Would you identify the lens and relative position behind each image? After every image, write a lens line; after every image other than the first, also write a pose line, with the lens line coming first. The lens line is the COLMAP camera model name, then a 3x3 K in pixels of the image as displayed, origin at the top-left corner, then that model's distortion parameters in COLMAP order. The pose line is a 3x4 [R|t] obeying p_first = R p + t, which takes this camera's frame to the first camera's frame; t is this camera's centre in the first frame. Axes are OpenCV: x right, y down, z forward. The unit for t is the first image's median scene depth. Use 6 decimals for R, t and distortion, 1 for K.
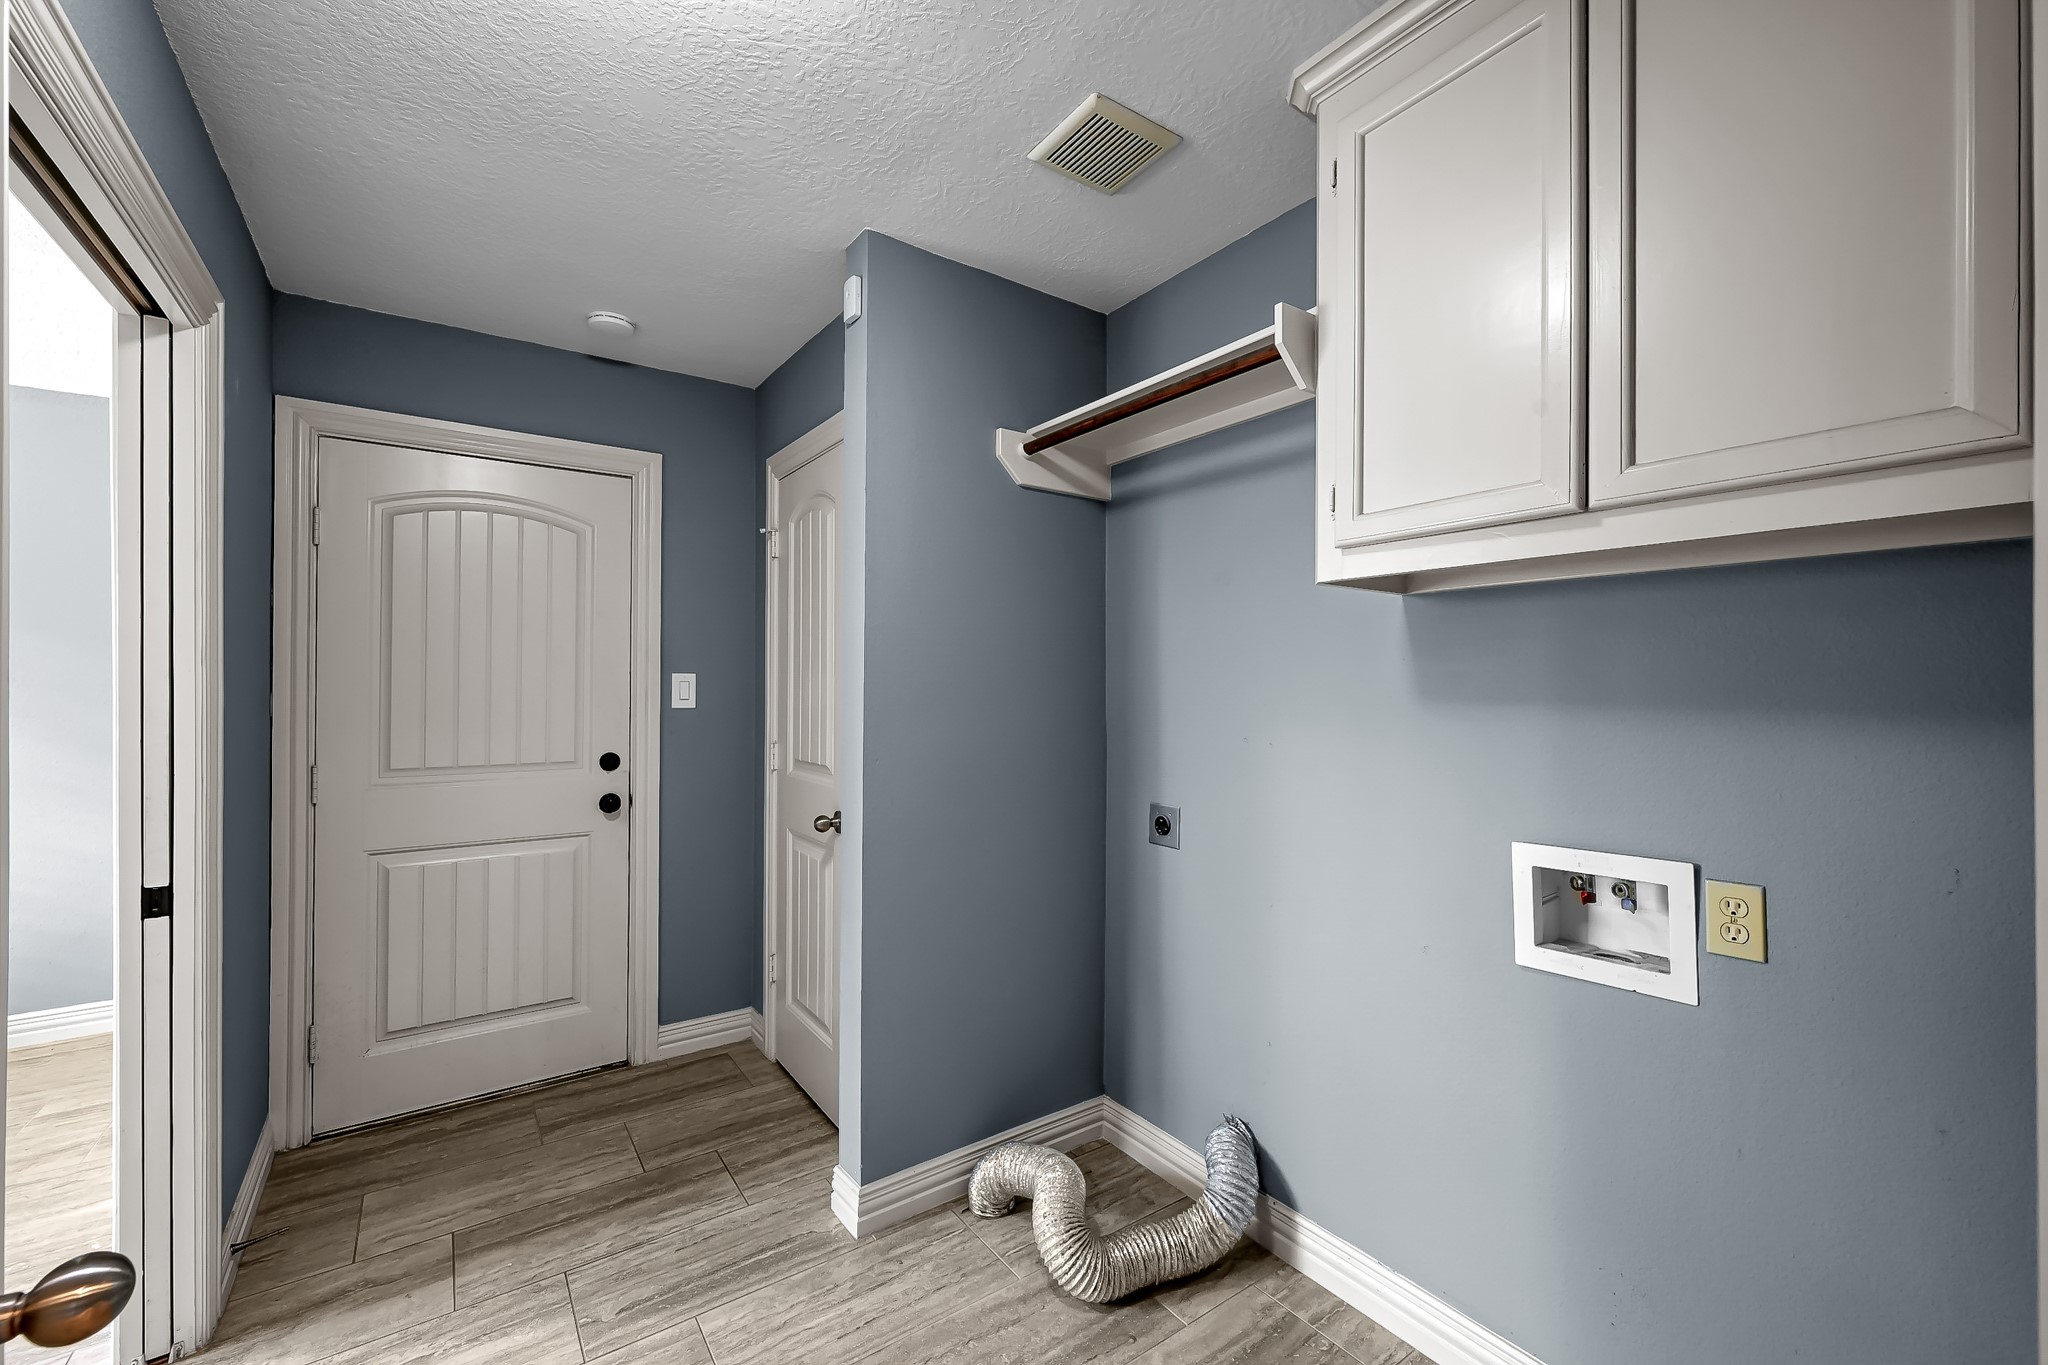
lens RADIAL K [[820.2, 0, 1020.4], [0, 820.2, 682.8], [0, 0, 1]] dist [0.002503, 0.001141]
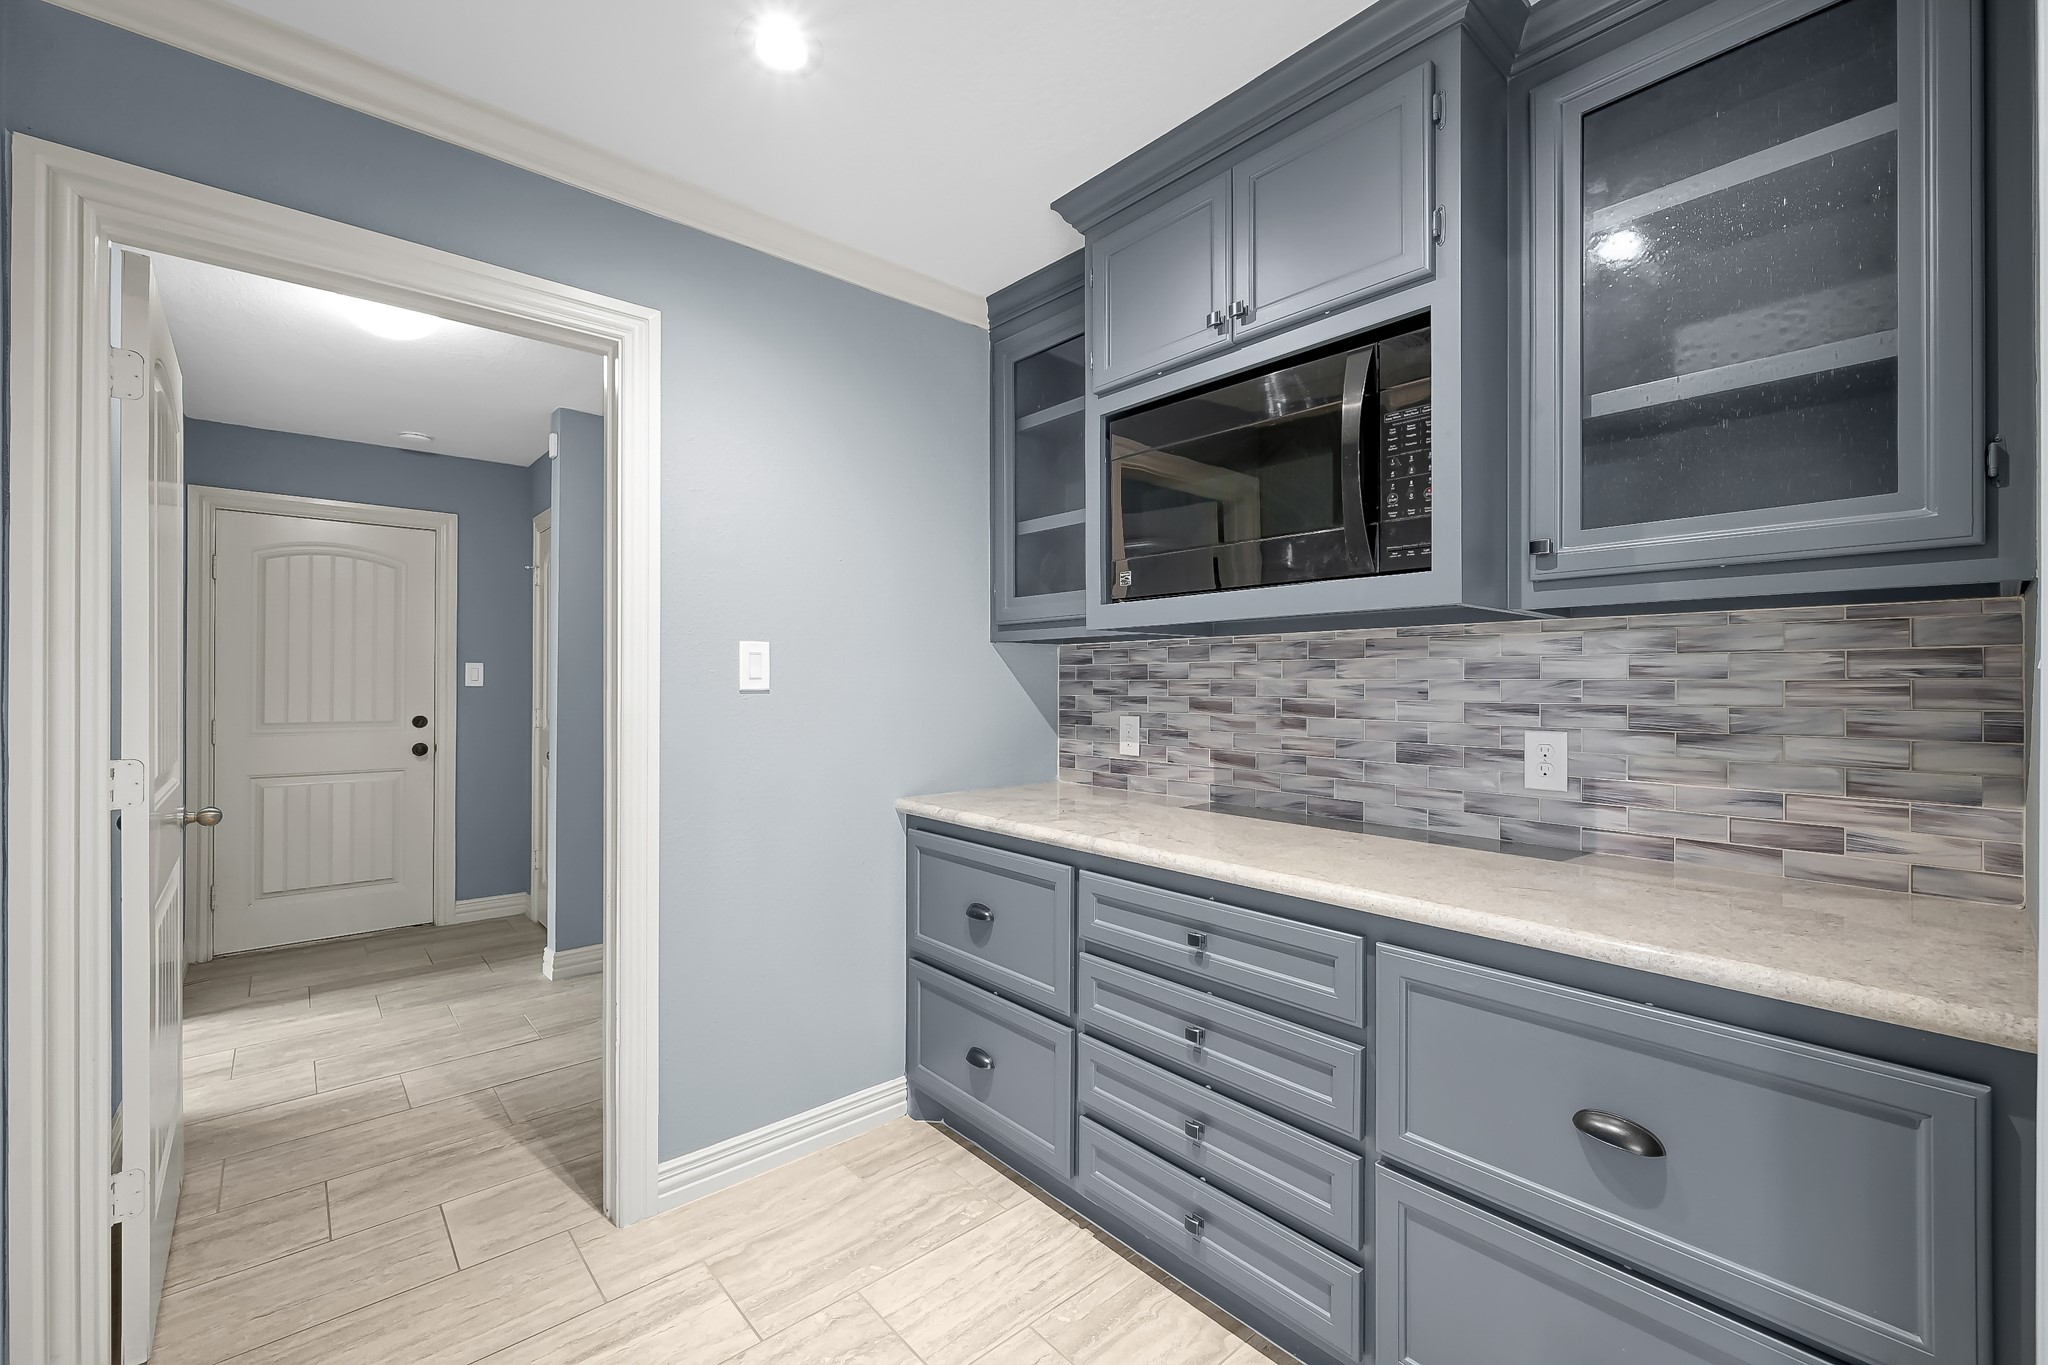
lens RADIAL K [[874.6, 0, 1028.3], [0, 874.6, 680.4], [0, 0, 1]] dist [-0.000884, 0.000828]
pose [[0.996323, 0.000717, 0.085669, 0.489488], [-0.000986, 0.999995, 0.003103, 0.016126], [-0.085666, -0.003176, 0.996319, -0.711289]]
